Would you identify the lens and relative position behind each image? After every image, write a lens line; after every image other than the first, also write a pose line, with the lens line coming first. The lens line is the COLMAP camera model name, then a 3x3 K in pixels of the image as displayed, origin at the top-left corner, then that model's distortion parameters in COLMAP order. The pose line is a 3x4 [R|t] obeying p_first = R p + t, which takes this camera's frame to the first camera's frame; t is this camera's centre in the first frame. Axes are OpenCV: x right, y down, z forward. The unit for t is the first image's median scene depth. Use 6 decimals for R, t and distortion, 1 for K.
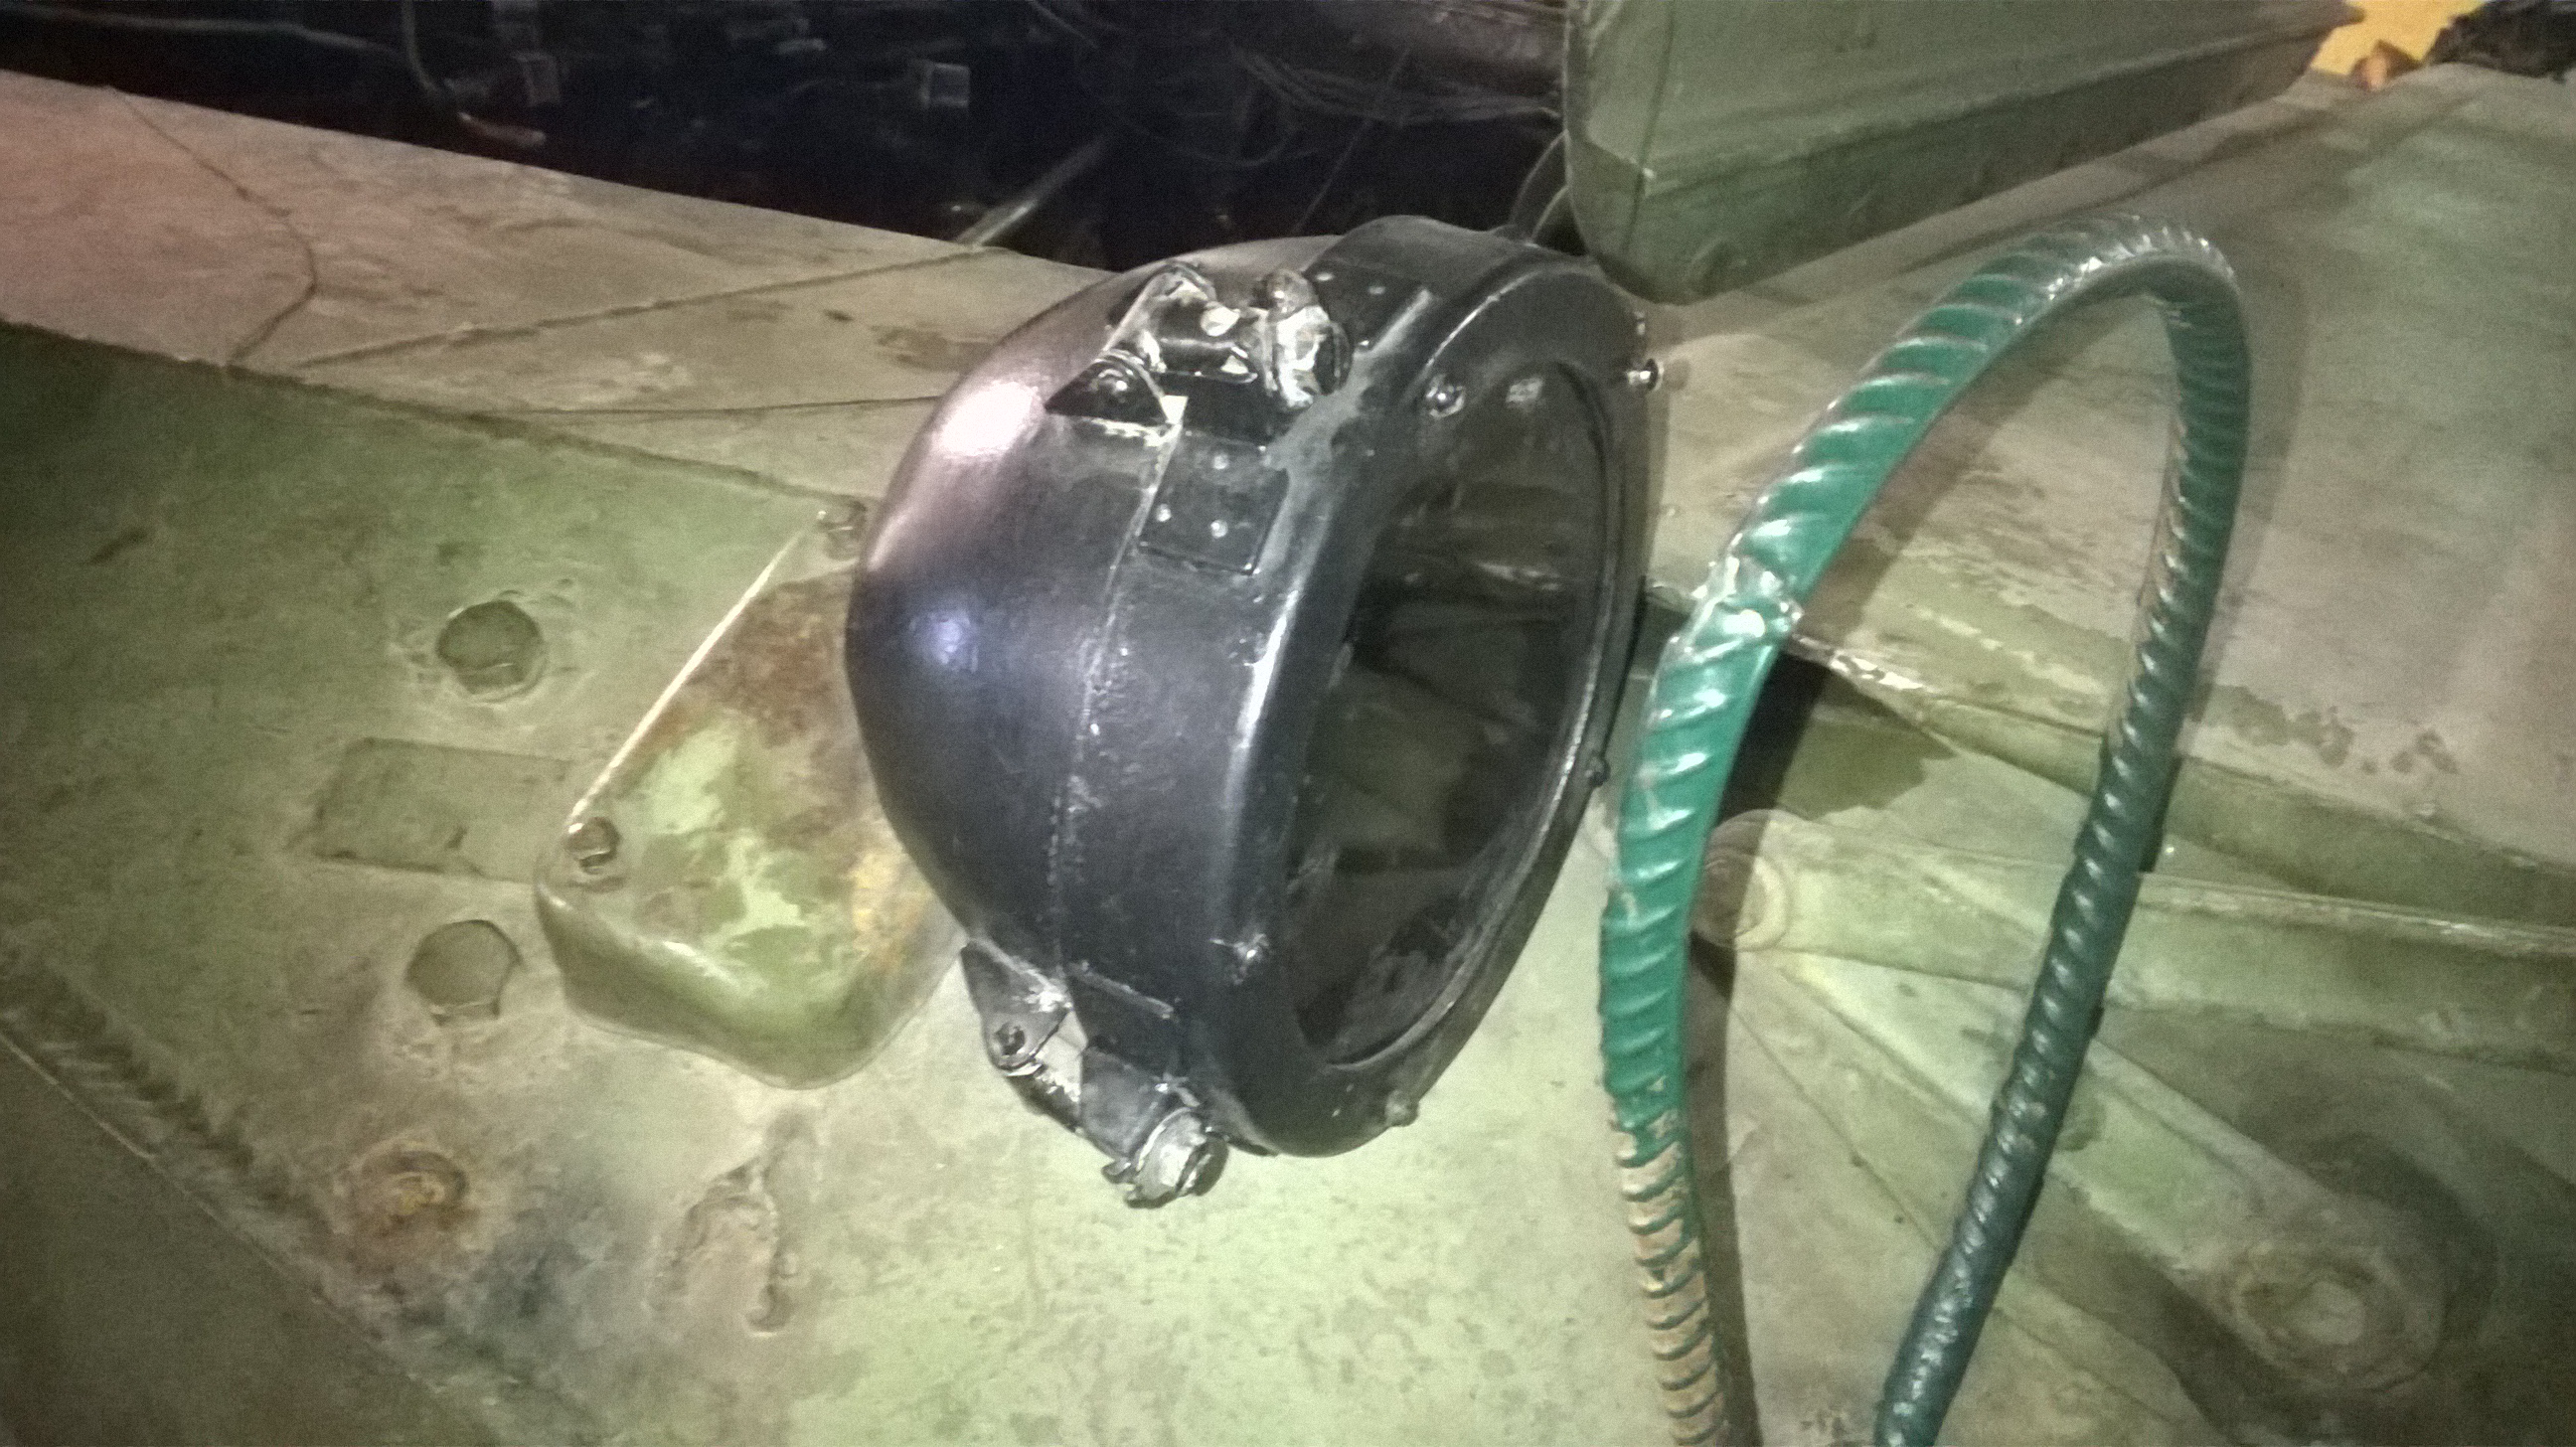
lens RADIAL K [[2030.4, 0, 1288.0], [0, 2030.4, 723.5], [0, 0, 1]] dist [0.034422, -0.067655]
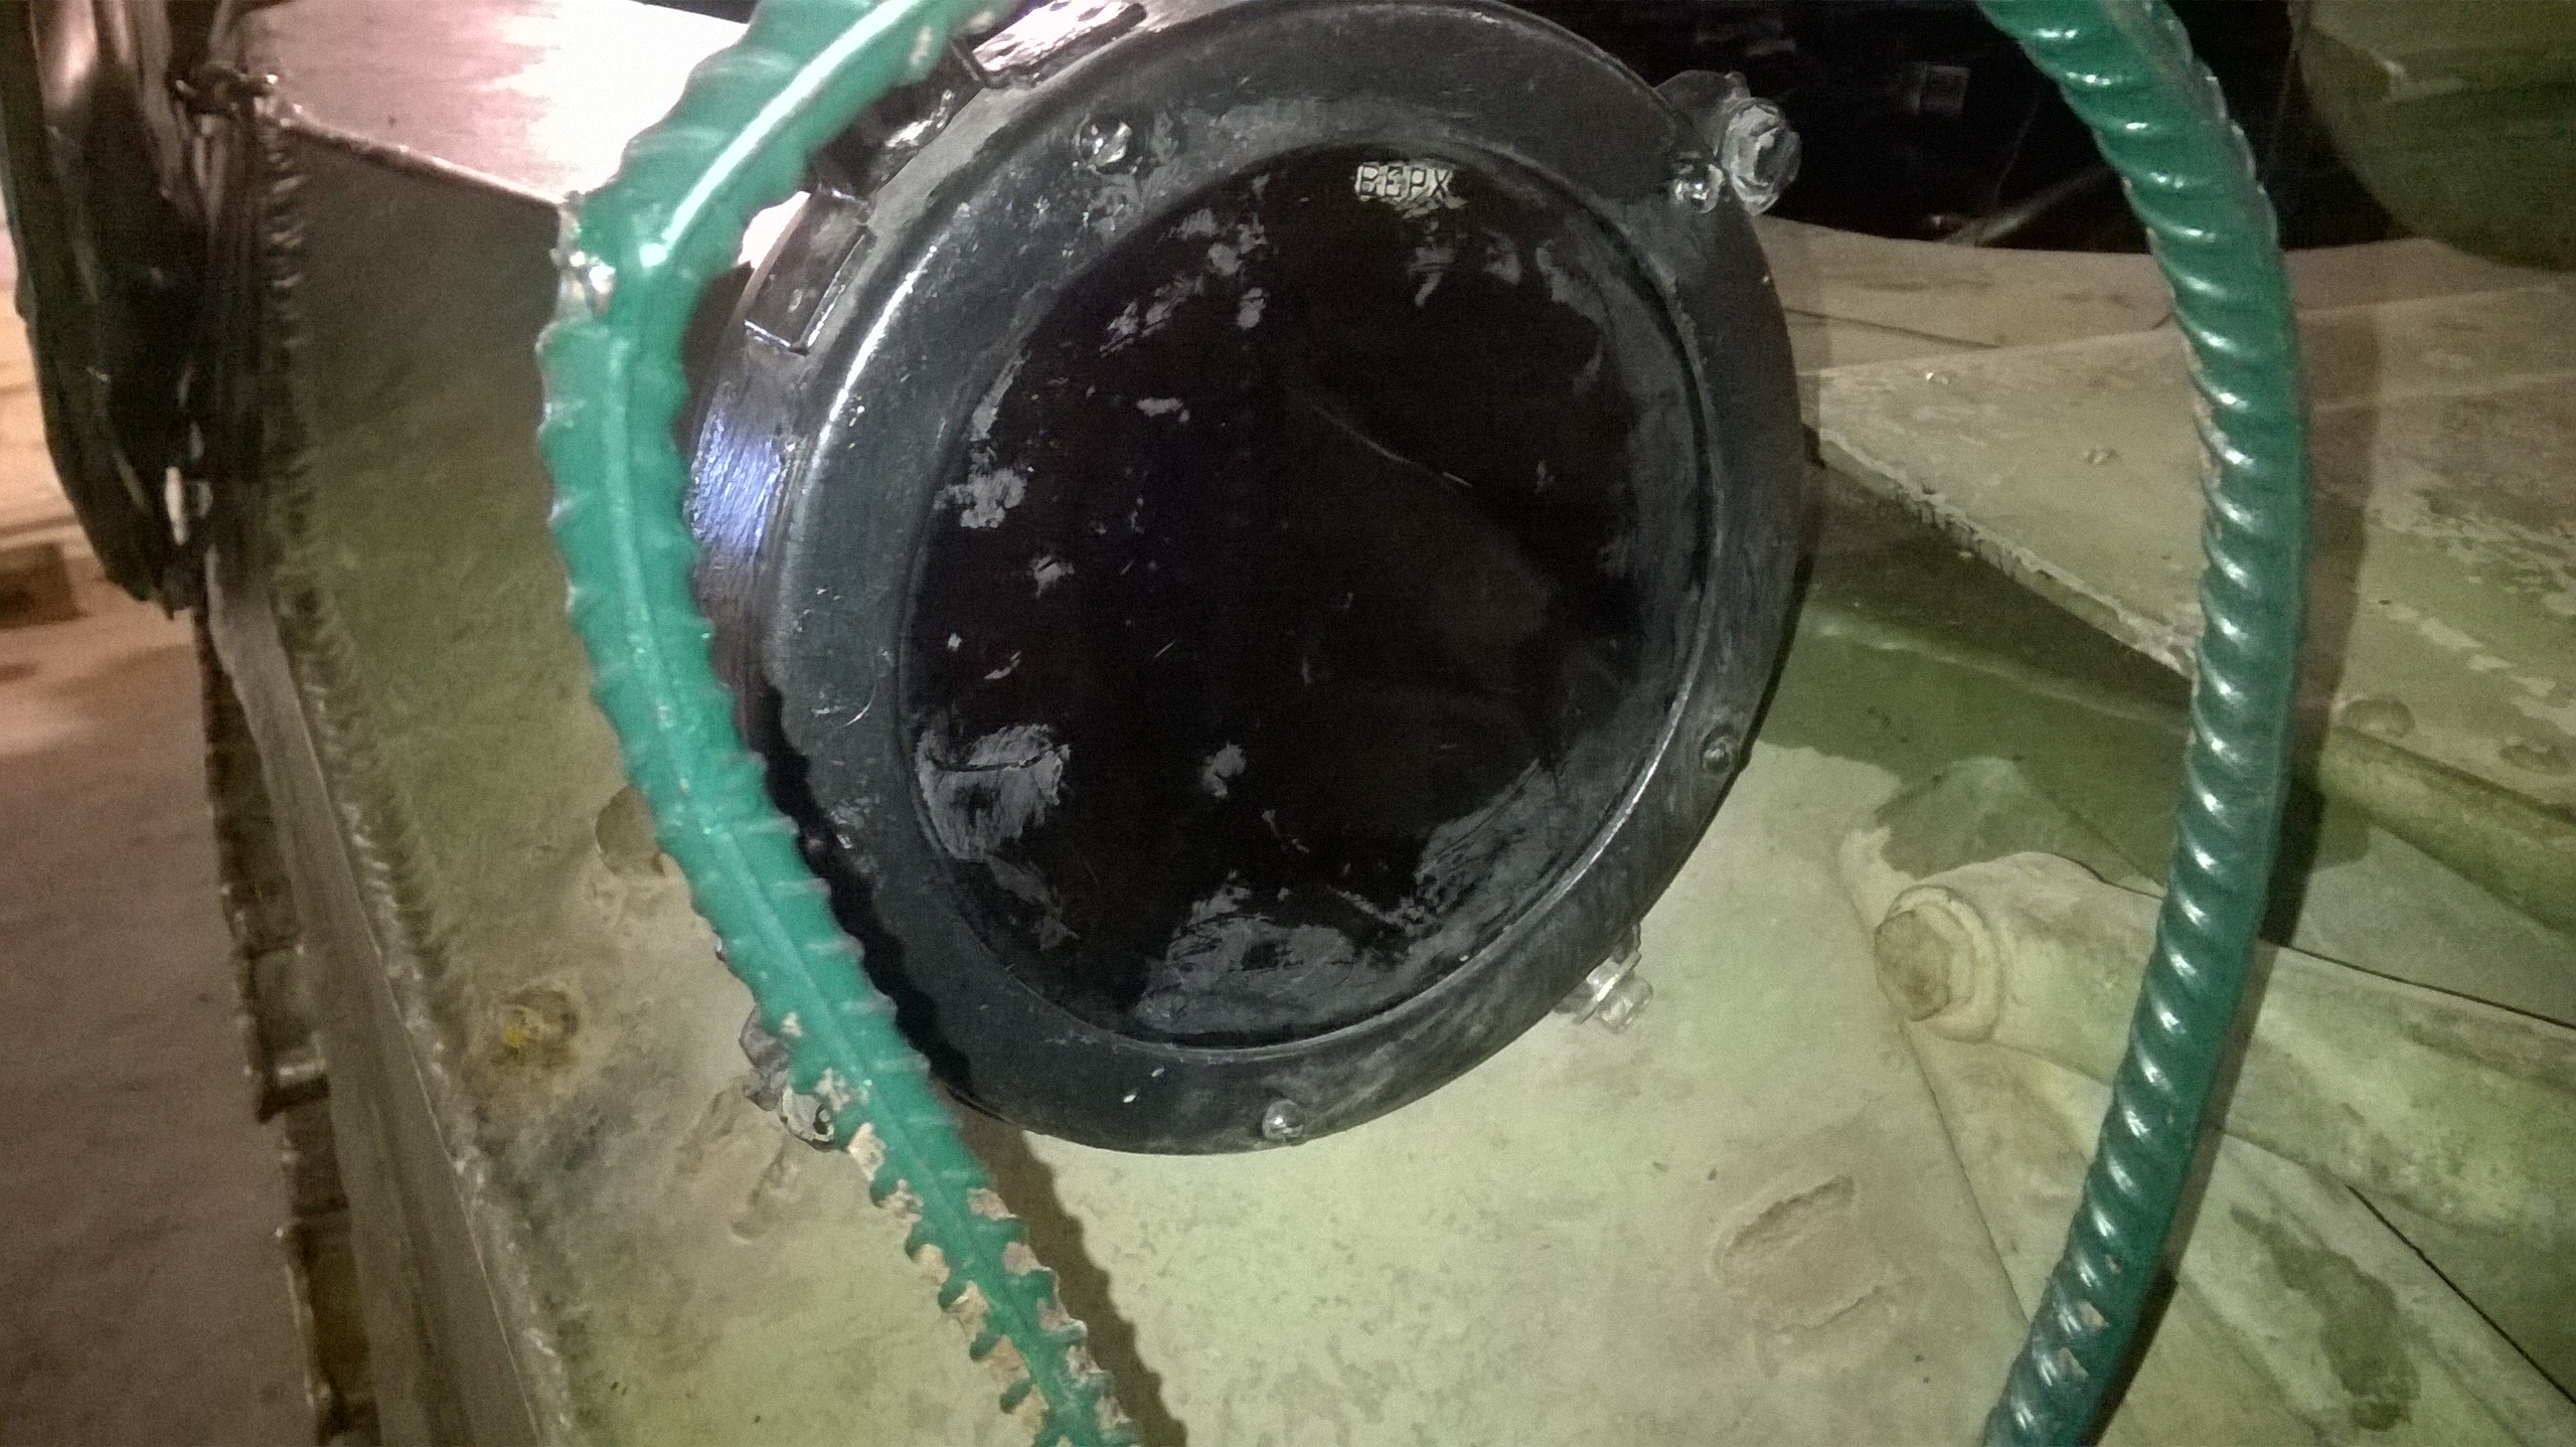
lens RADIAL K [[2101.5, 0, 1288.0], [0, 2101.5, 723.5], [0, 0, 1]] dist [-0.006267, -0.003735]
pose [[0.876291, 0.112631, -0.468431, 0.370576], [-0.124156, 0.992243, 0.006318, 0.027683], [0.465509, 0.052622, 0.883477, 0.248204]]
